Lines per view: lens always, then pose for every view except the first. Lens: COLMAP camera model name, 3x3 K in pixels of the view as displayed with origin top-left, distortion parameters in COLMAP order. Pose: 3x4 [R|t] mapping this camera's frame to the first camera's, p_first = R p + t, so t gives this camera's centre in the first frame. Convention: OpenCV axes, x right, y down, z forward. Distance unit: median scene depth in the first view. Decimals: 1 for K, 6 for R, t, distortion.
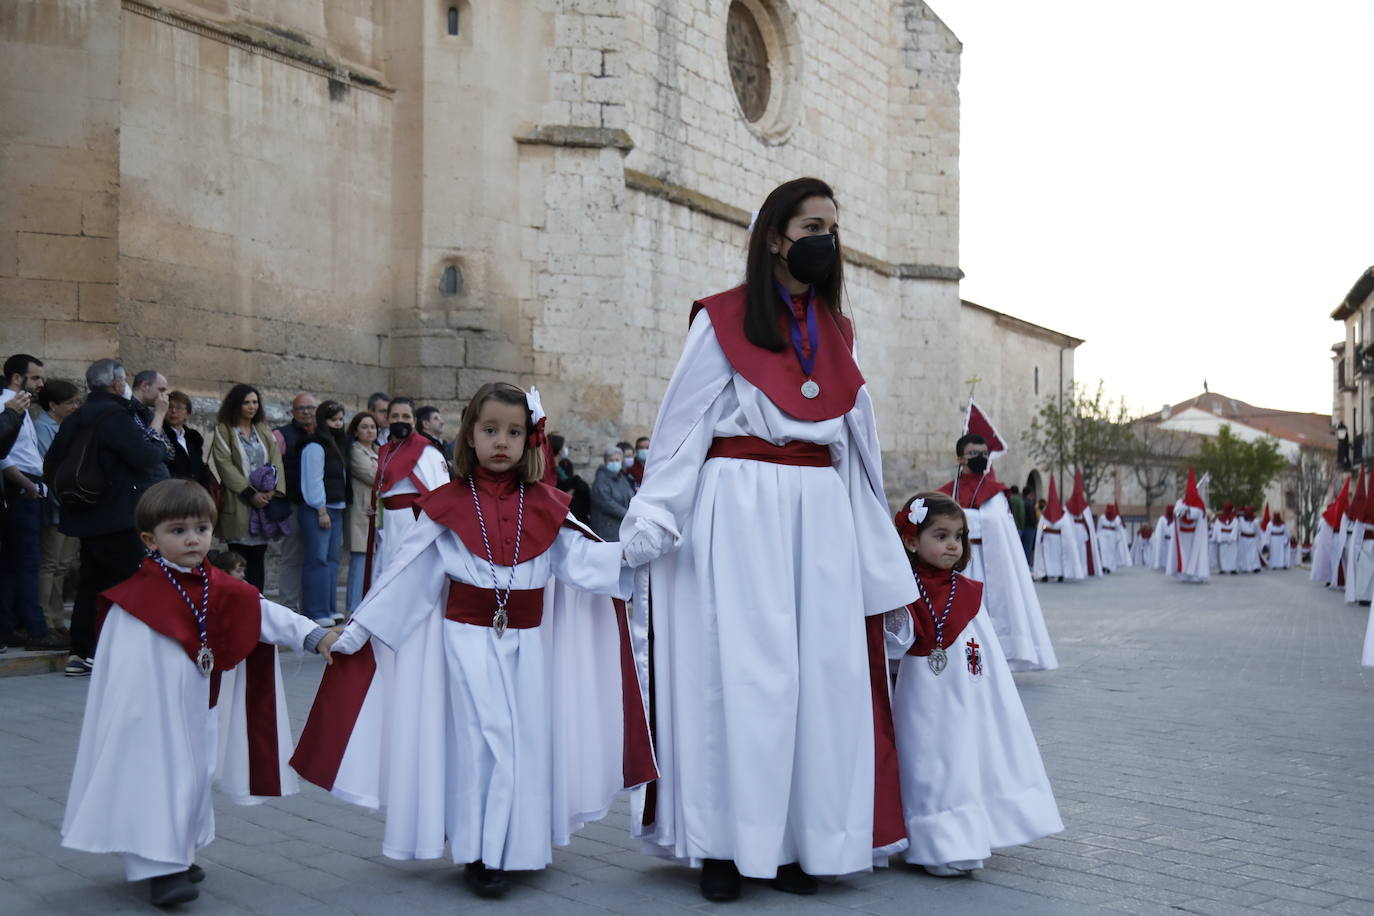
lens RADIAL K [[1474.1, 0, 683.0], [0, 1474.1, 474.2], [0, 0, 1]] dist [0.048193, -0.025648]
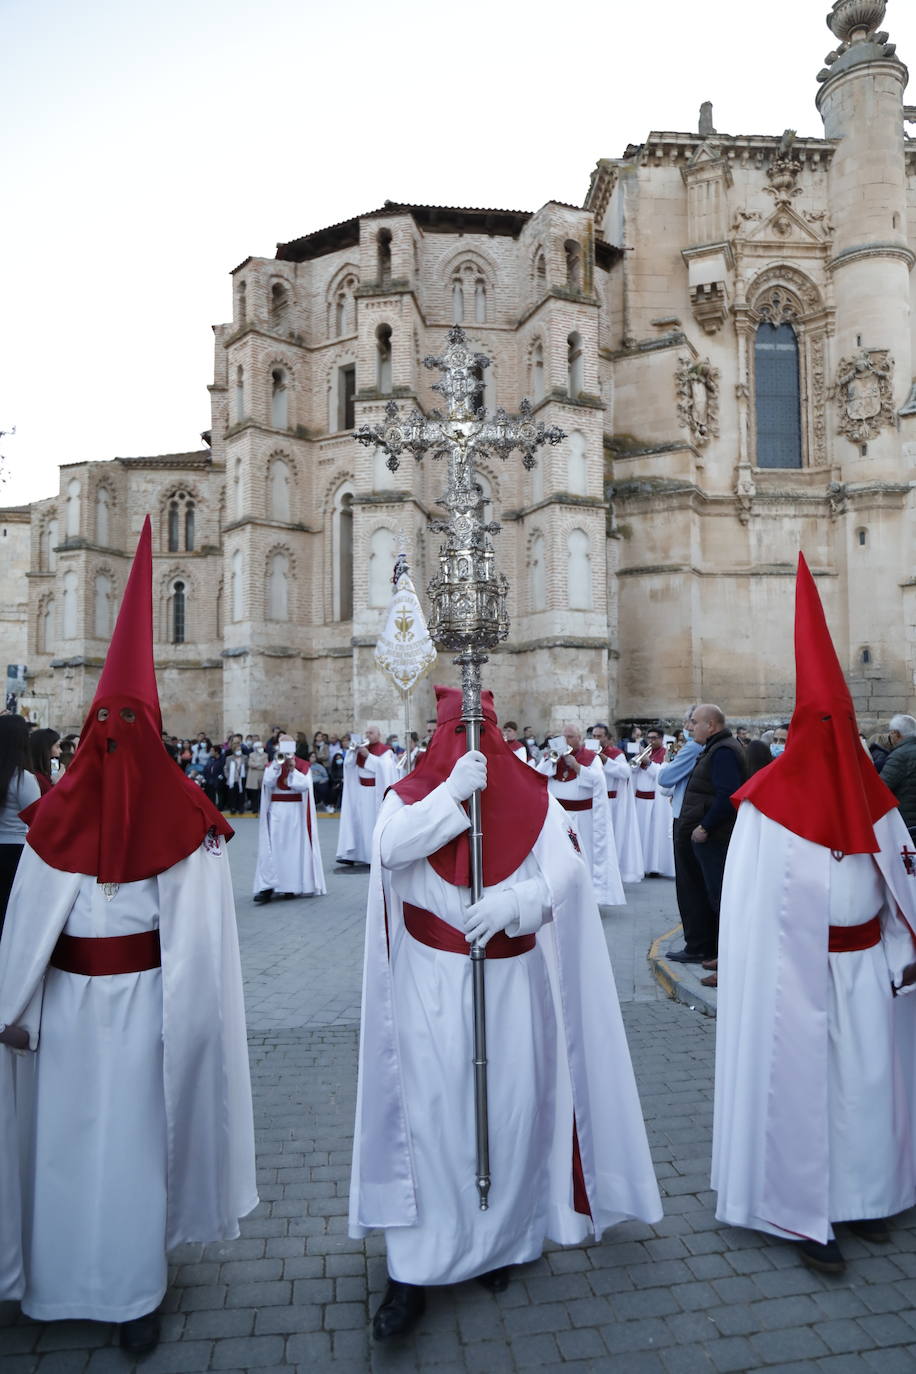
lens RADIAL K [[895.6, 0, 487.5], [0, 895.6, 677.9], [0, 0, 1]] dist [0.006587, -0.003753]
pose [[0.602452, -0.056281, -0.796169, 0.471166], [0.029955, 0.998402, -0.047910, -0.045174], [0.797593, 0.005014, 0.603175, -0.204675]]
